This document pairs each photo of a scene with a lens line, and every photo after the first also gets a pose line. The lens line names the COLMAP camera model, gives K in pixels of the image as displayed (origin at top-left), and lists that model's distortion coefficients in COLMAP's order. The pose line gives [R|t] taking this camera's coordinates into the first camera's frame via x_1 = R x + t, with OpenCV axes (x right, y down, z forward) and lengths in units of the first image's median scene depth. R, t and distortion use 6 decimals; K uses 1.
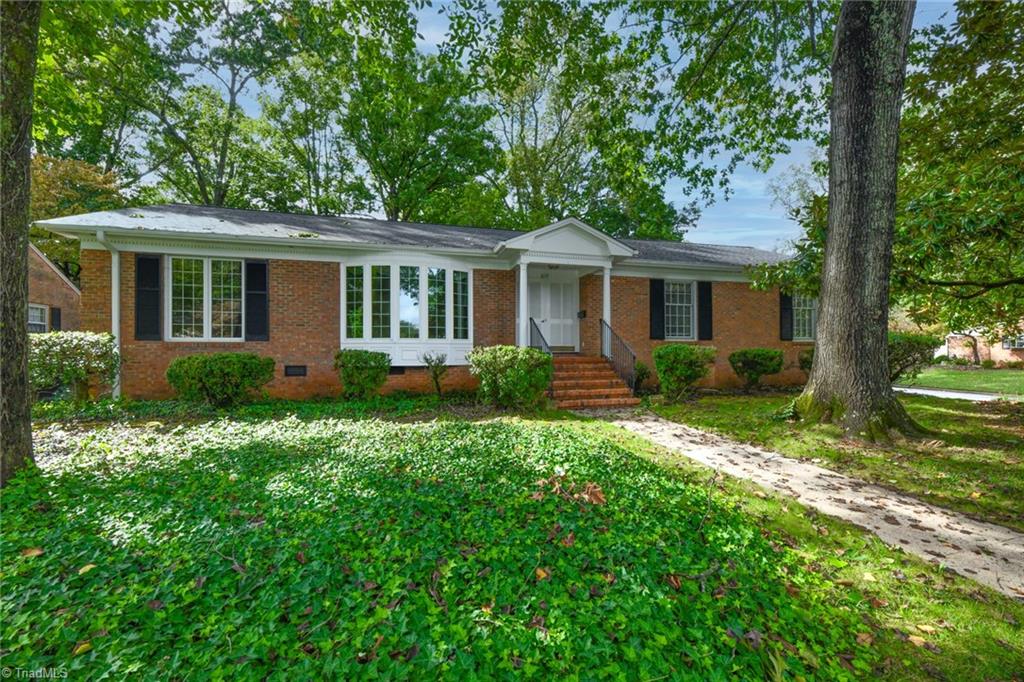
lens RADIAL K [[411.9, 0, 513.0], [0, 411.9, 352.0], [0, 0, 1]] dist [0.015442, -0.001959]
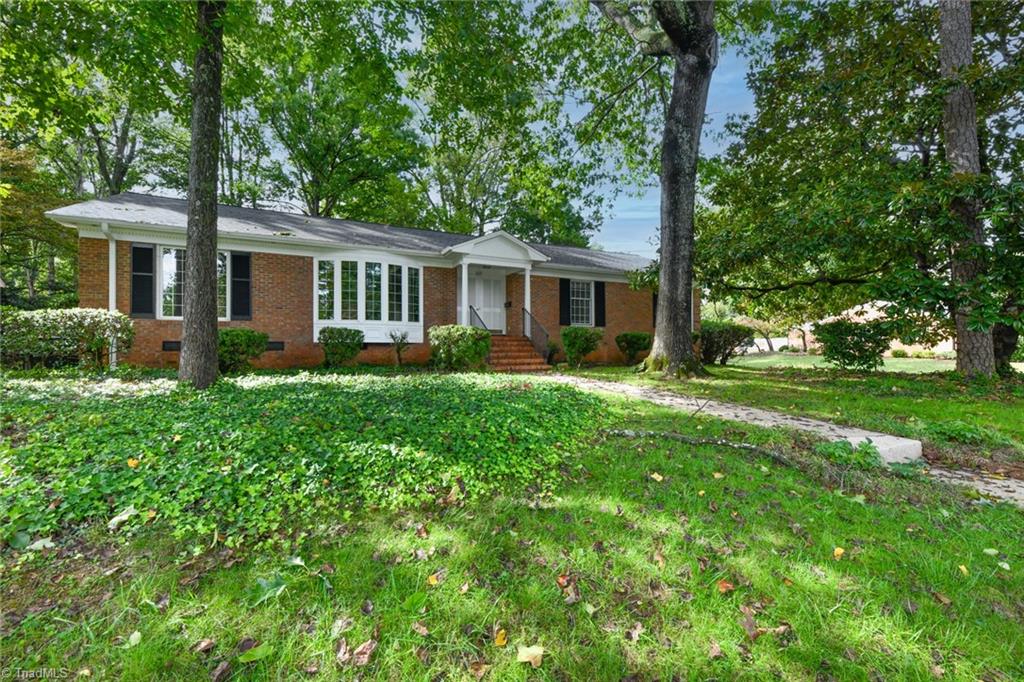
lens RADIAL K [[411.9, 0, 519.4], [0, 411.9, 341.4], [0, 0, 1]] dist [0.015442, -0.001959]
pose [[0.977157, -0.000098, 0.212517, -0.077258], [0.002099, 0.999956, -0.009189, 0.038719], [-0.212507, 0.009425, 0.977114, -0.278529]]
